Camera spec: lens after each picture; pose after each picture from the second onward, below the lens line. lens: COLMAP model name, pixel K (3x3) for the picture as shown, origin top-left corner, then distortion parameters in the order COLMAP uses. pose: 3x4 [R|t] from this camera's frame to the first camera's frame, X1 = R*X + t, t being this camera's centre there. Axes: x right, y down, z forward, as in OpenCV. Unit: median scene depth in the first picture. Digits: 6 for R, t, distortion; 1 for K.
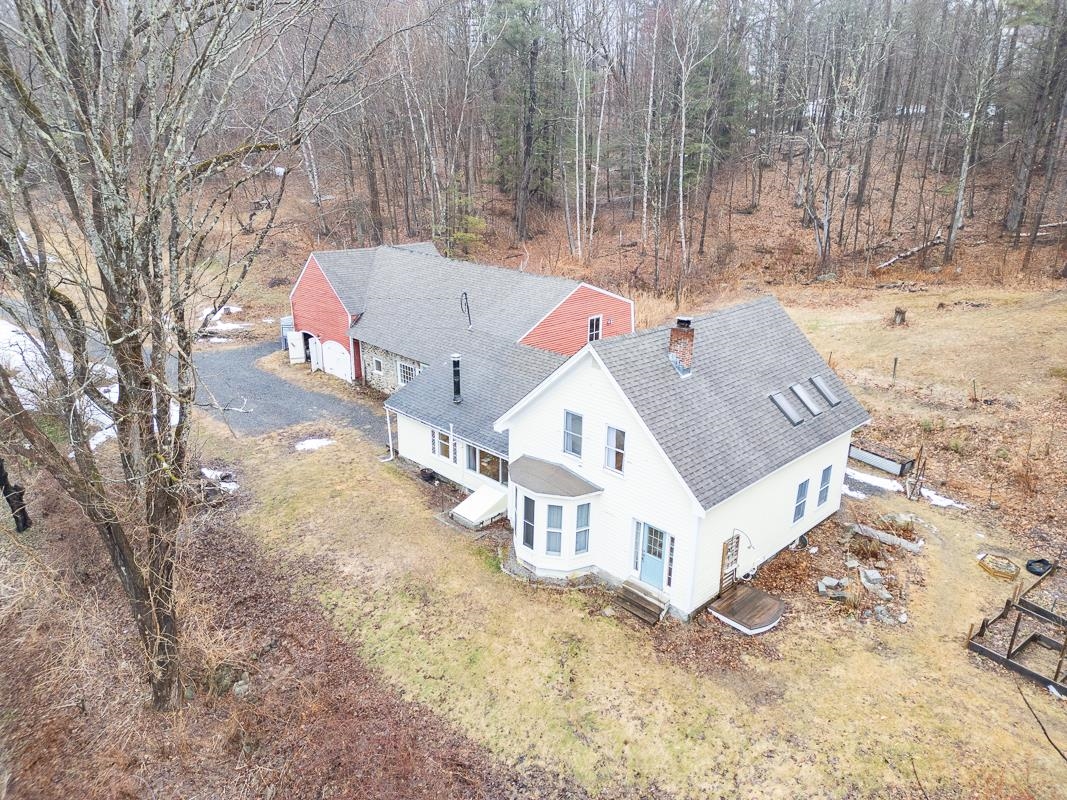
lens RADIAL K [[746.6, 0, 533.5], [0, 746.6, 400.0], [0, 0, 1]] dist [0.109961, -0.130356]
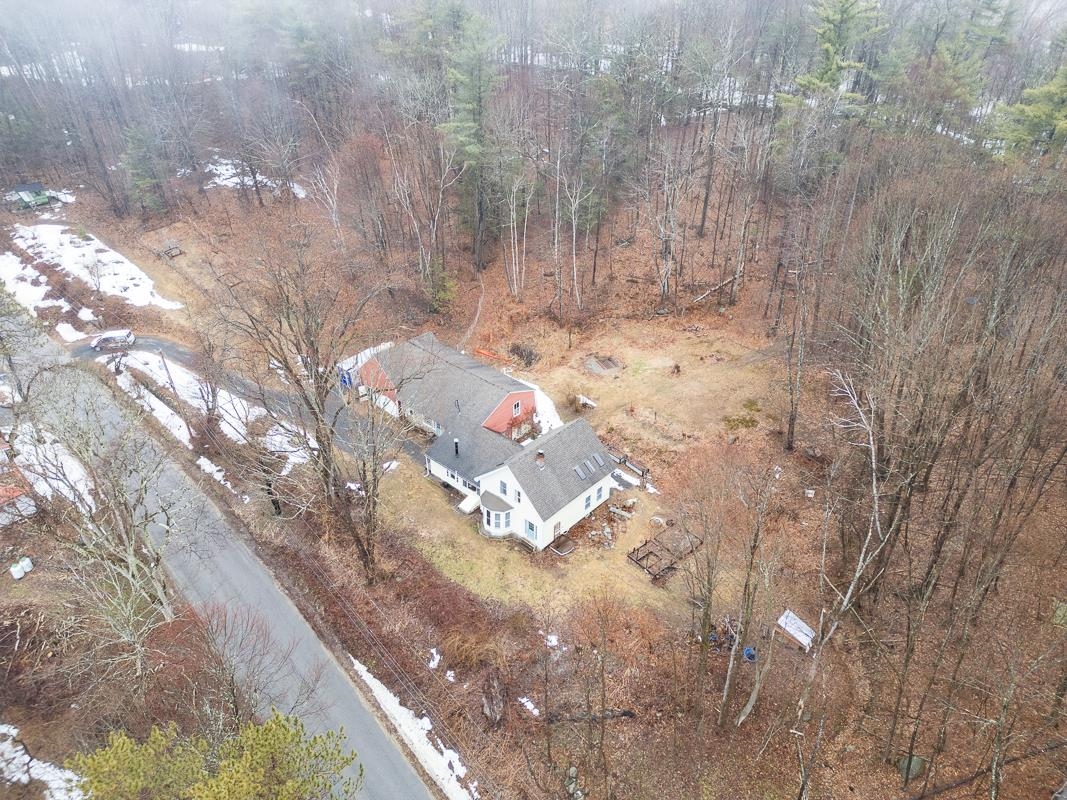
lens RADIAL K [[746.6, 0, 533.5], [0, 746.6, 400.0], [0, 0, 1]] dist [0.109961, -0.130356]
pose [[0.998379, -0.030284, 0.048193, 0.039942], [0.018570, 0.973681, 0.227159, -0.890851], [-0.053804, -0.225896, 0.972665, -1.619536]]
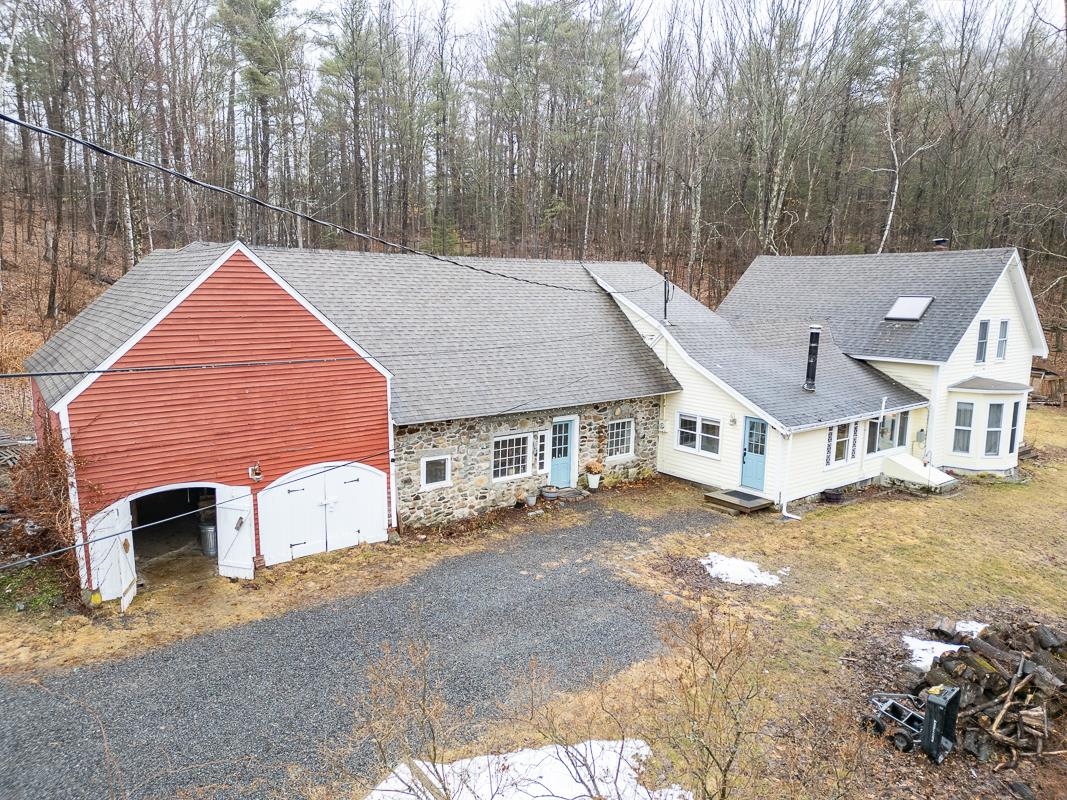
lens RADIAL K [[746.6, 0, 533.5], [0, 746.6, 400.0], [0, 0, 1]] dist [0.109961, -0.130356]
pose [[0.101827, -0.169885, 0.980189, -1.114937], [0.309954, 0.941682, 0.131011, -0.222081], [-0.945283, 0.290473, 0.148546, 1.447492]]
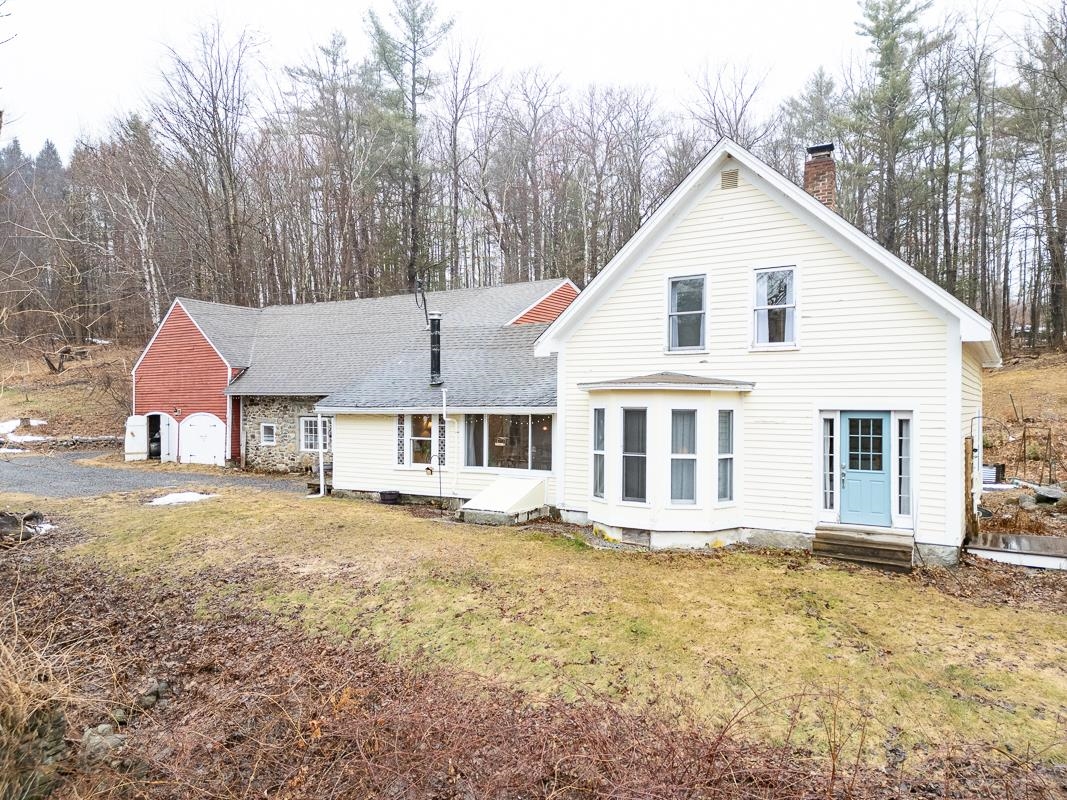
lens RADIAL K [[756.6, 0, 533.5], [0, 756.6, 400.0], [0, 0, 1]] dist [0.053860, -0.026851]
pose [[0.972223, -0.009446, 0.233866, -0.220602], [0.086916, 0.942308, -0.323267, 0.306085], [-0.217320, 0.334614, 0.916954, 0.449982]]
